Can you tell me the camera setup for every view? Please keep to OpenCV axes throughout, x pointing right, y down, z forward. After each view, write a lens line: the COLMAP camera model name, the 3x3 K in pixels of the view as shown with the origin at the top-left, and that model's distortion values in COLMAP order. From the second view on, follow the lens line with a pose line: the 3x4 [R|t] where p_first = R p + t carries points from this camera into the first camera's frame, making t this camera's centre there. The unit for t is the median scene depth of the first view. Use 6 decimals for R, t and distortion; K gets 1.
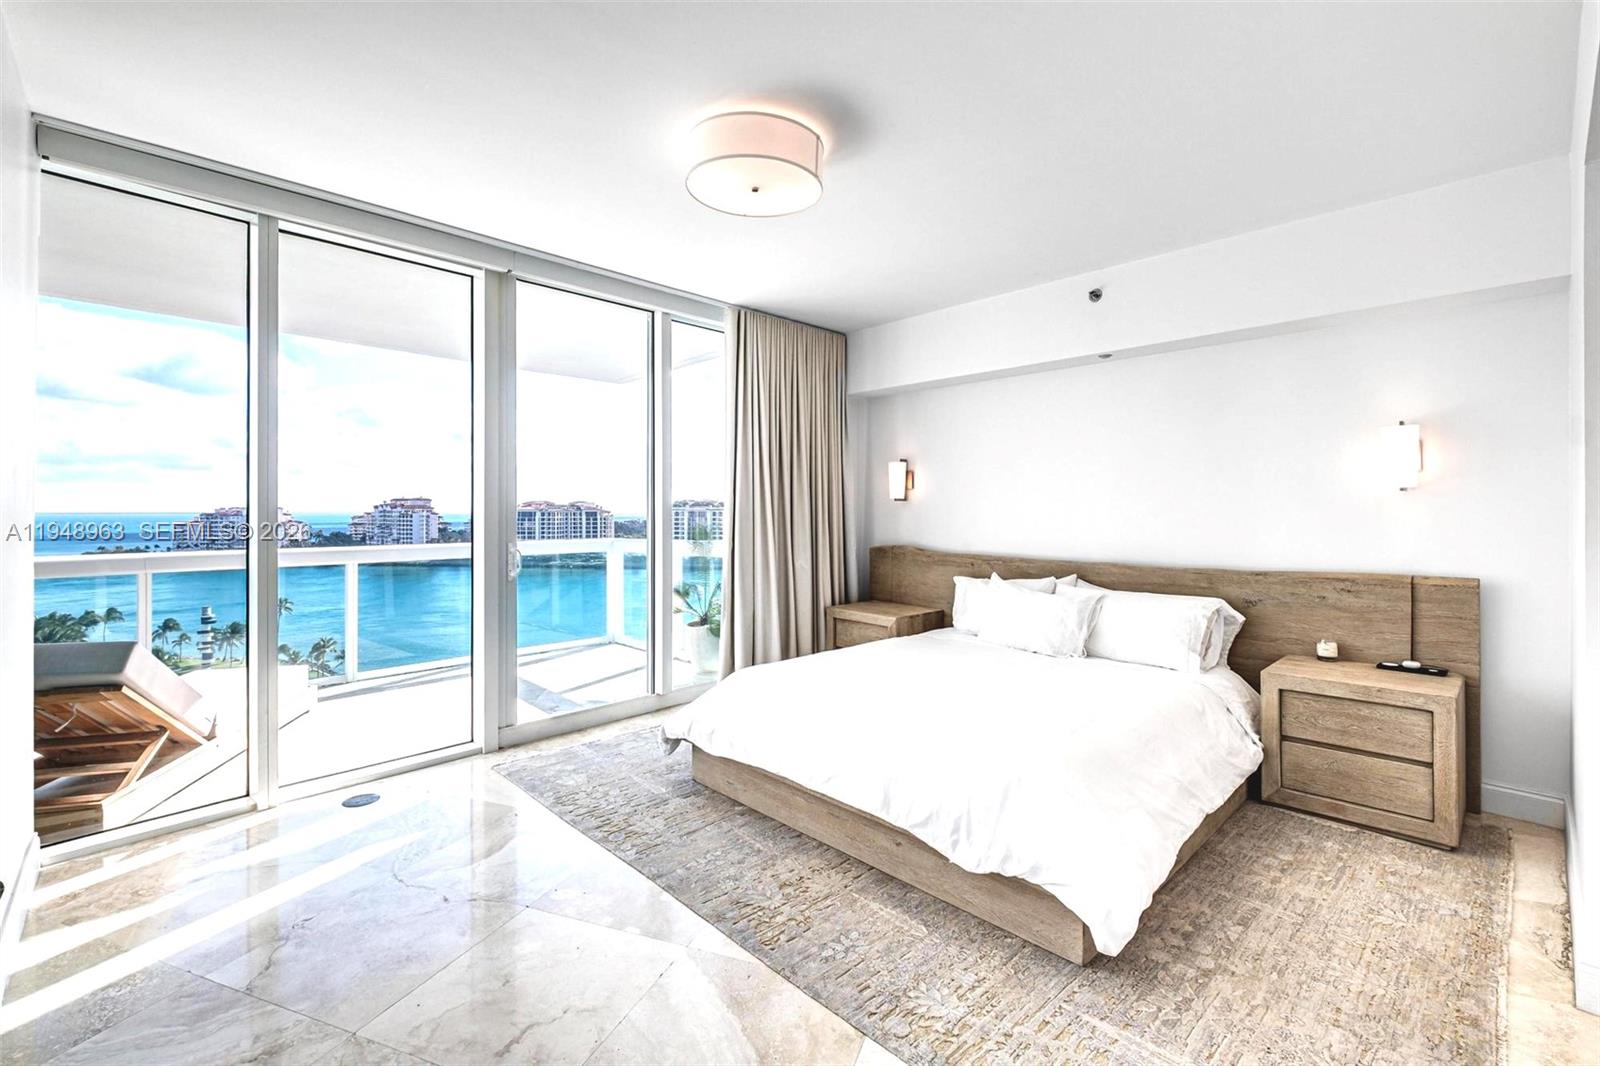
lens RADIAL K [[715.8, 0, 816.7], [0, 715.8, 512.3], [0, 0, 1]] dist [0.001832, -0.005659]
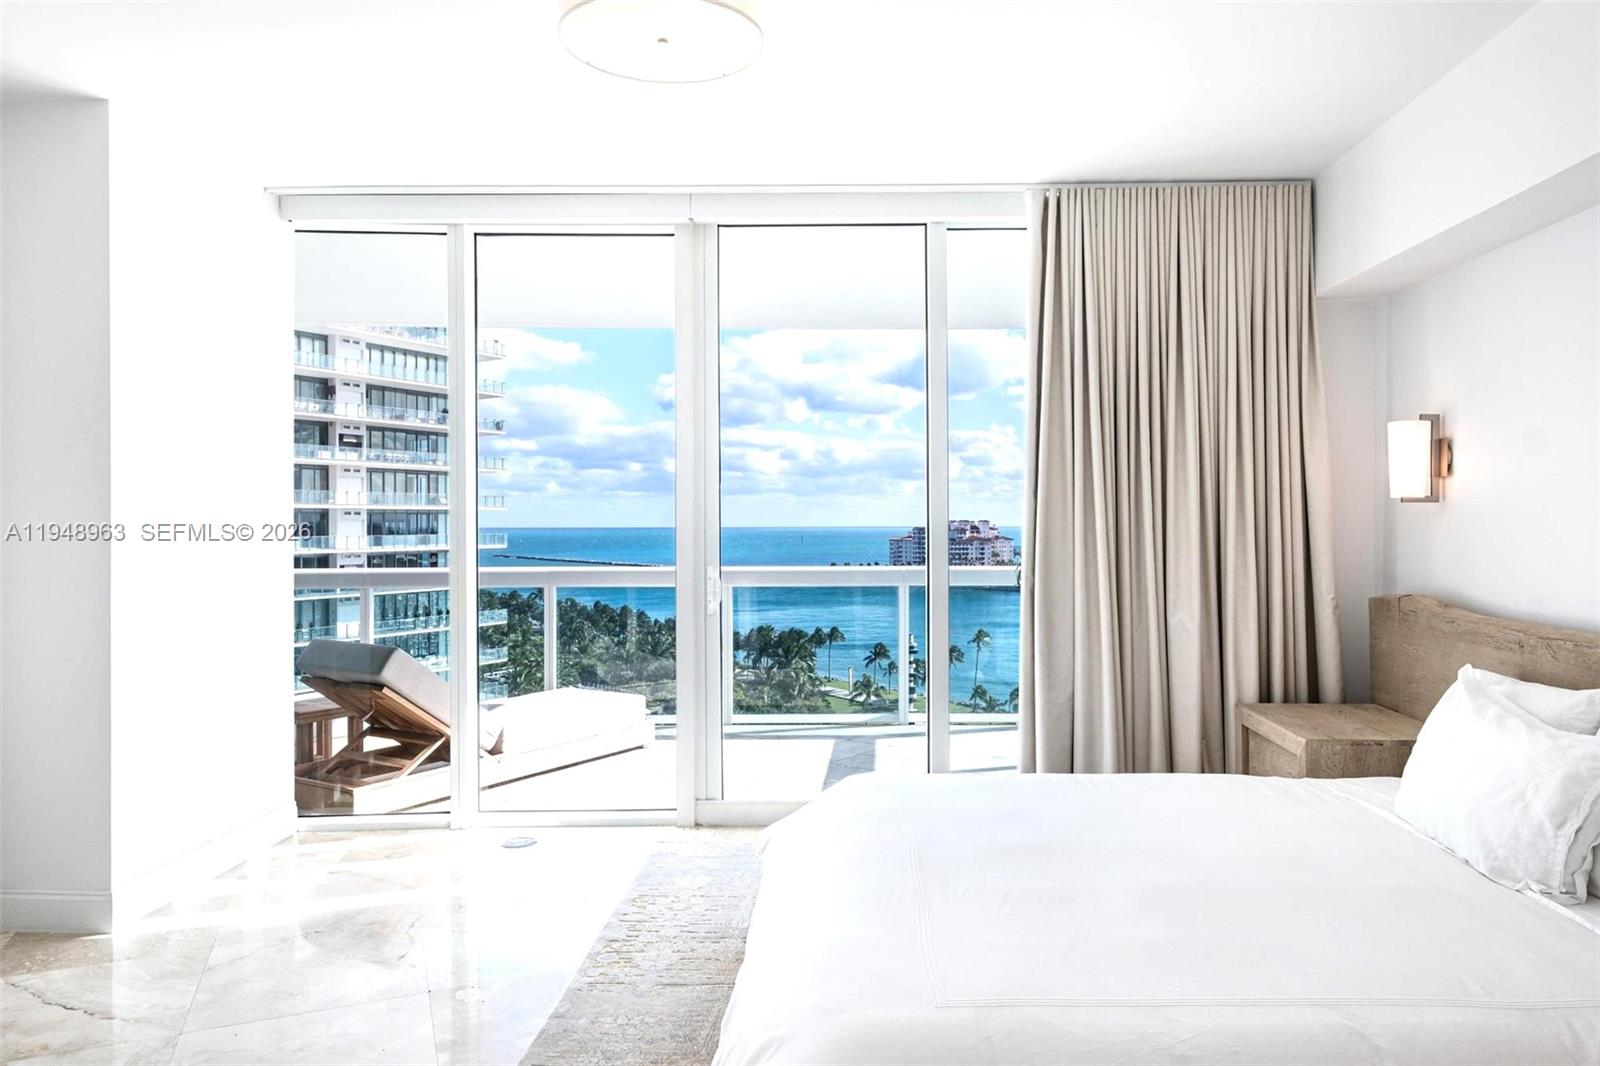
lens RADIAL K [[1070.1, 0, 800.0], [0, 1070.1, 533.0], [0, 0, 1]] dist [0.005440, 0.000026]
pose [[0.670256, 0.004199, -0.742118, 0.515950], [0.000596, 0.999981, 0.006196, 0.000046], [0.742130, -0.004595, 0.670241, 0.296570]]
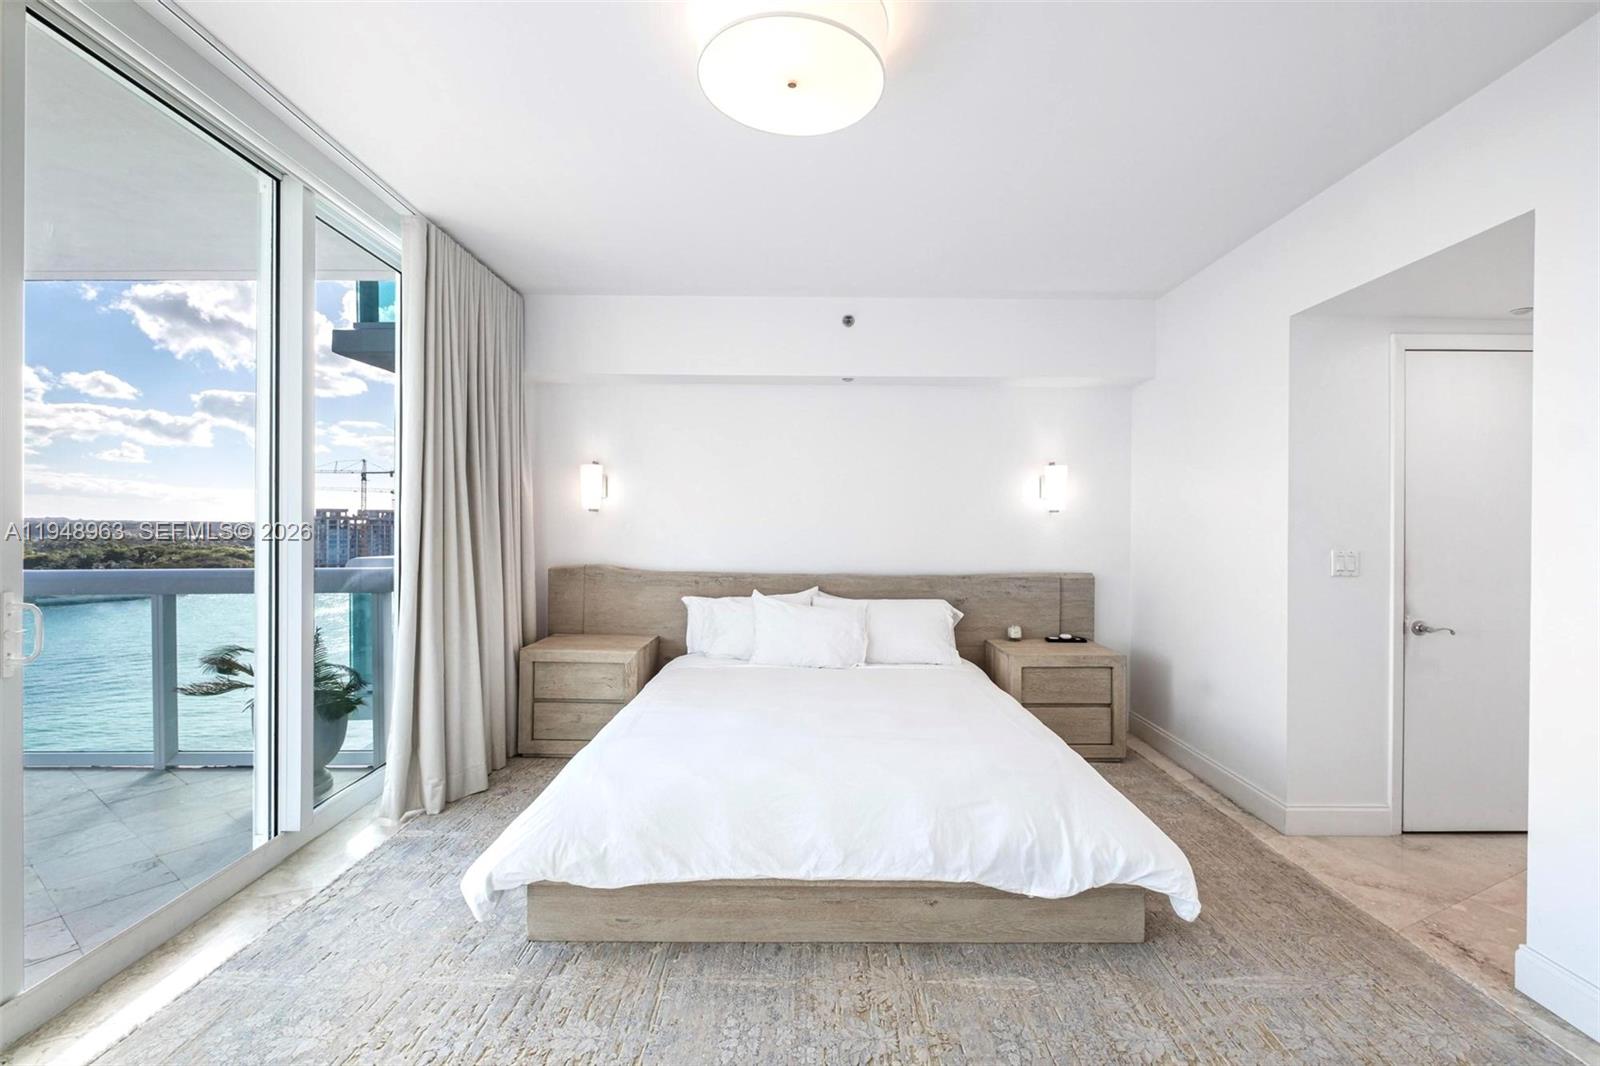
lens RADIAL K [[697.5, 0, 828.0], [0, 697.5, 525.7], [0, 0, 1]] dist [0.001914, -0.005371]
pose [[0.682818, 0.003494, 0.730580, -0.404798], [-0.006293, 0.999980, 0.001099, -0.002420], [-0.730562, -0.005348, 0.682826, 0.339260]]
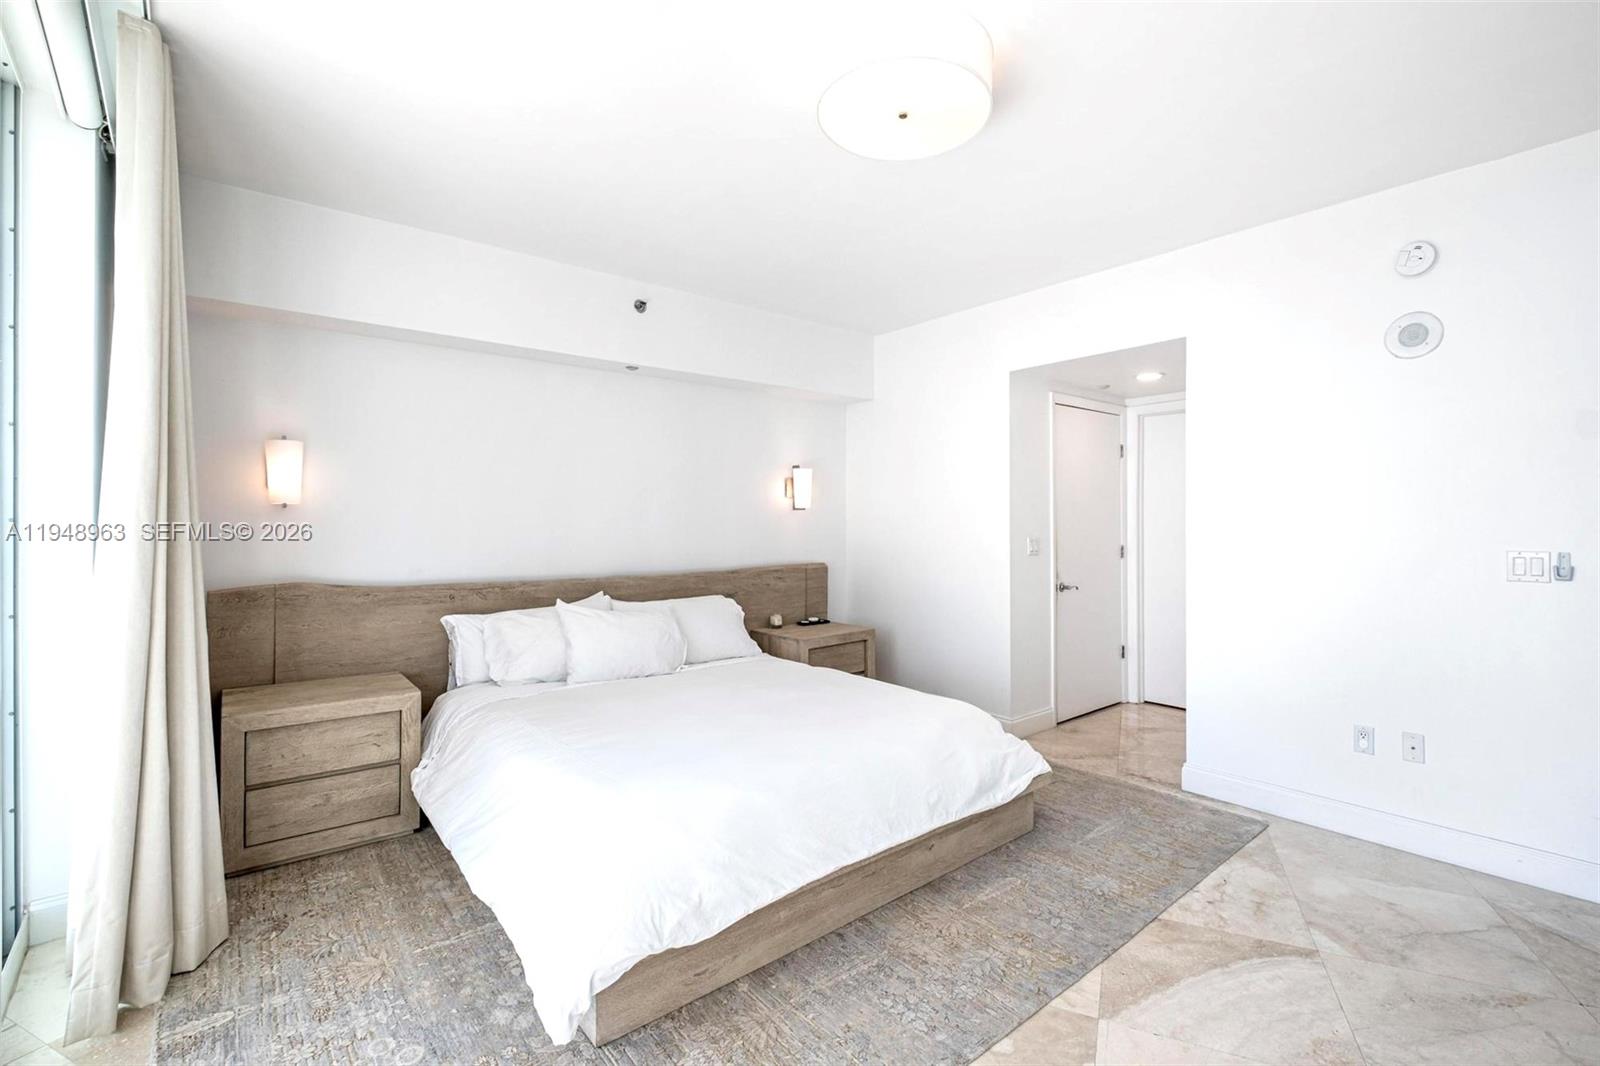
lens RADIAL K [[700.7, 0, 834.1], [0, 700.7, 521.7], [0, 0, 1]] dist [0.002564, -0.005547]
pose [[0.054458, -0.000483, 0.998516, -0.600829], [0.003093, 0.999995, 0.000315, -0.004078], [-0.998511, 0.003071, 0.054459, 0.722913]]
